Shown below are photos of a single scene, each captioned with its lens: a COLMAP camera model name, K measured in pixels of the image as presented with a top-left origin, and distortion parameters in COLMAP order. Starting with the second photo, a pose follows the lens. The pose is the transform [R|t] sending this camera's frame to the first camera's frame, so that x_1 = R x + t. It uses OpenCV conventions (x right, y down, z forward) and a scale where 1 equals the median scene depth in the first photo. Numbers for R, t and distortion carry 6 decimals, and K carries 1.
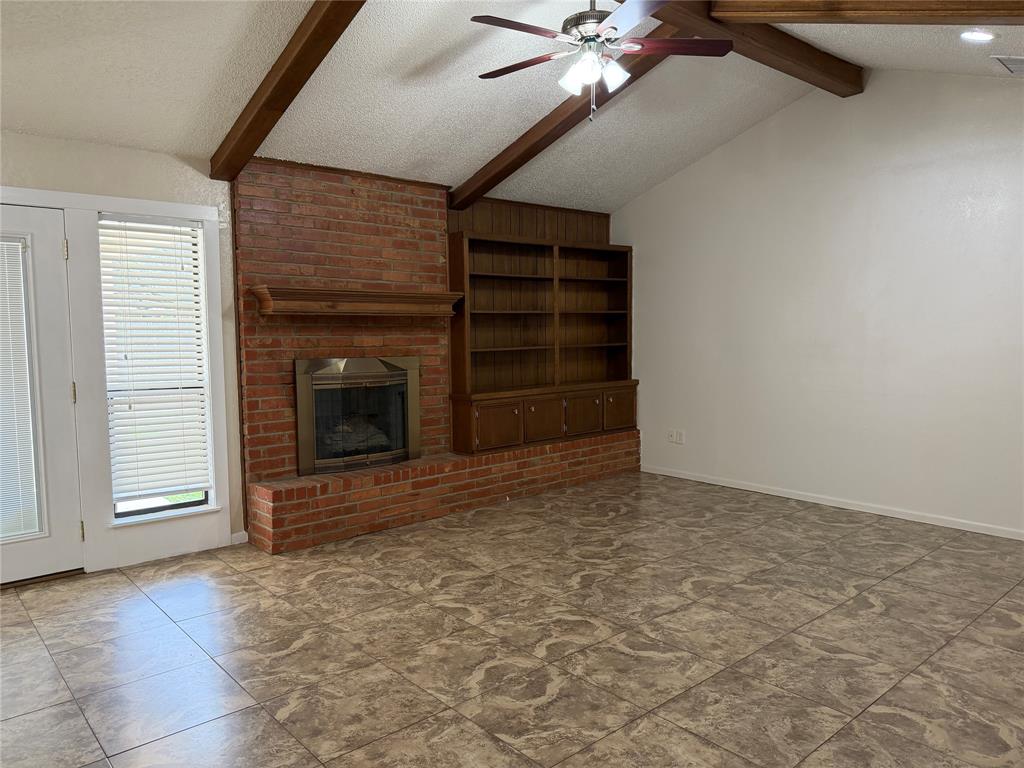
lens RADIAL K [[725.2, 0, 512.0], [0, 725.2, 384.0], [0, 0, 1]] dist [0.145714, -0.270466]
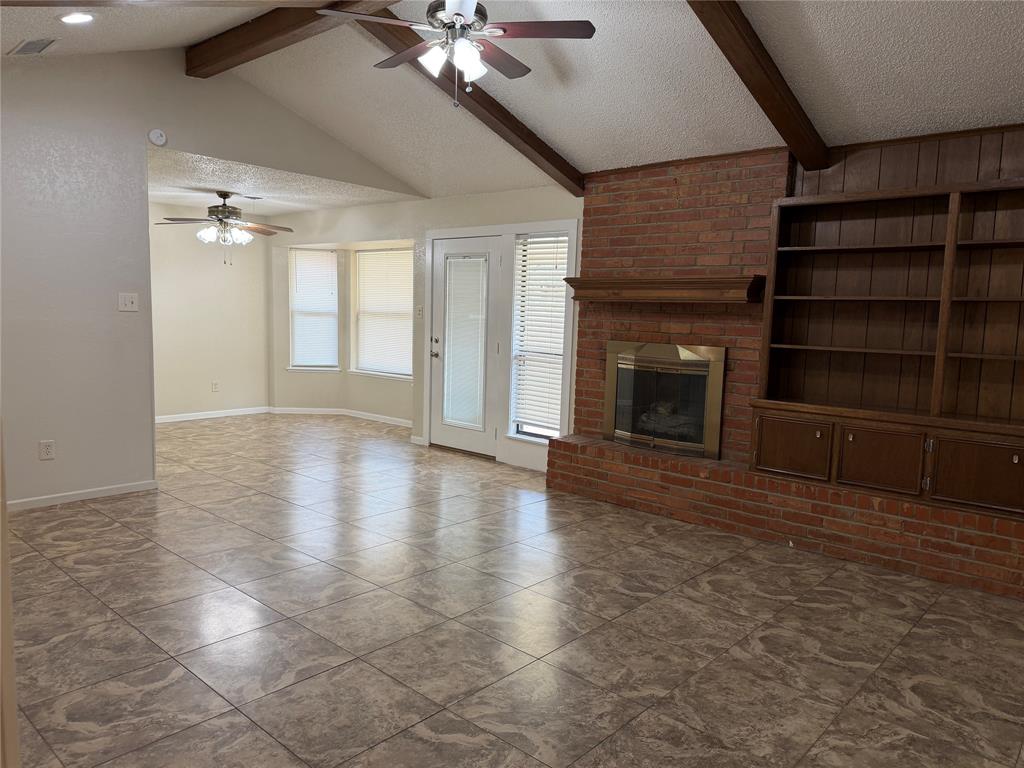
lens RADIAL K [[725.2, 0, 512.0], [0, 725.2, 384.0], [0, 0, 1]] dist [0.145714, -0.270466]
pose [[0.101217, 0.112225, -0.988514, 0.831745], [-0.108632, 0.988923, 0.101148, -0.063522], [0.988916, 0.097147, 0.112287, 0.712953]]
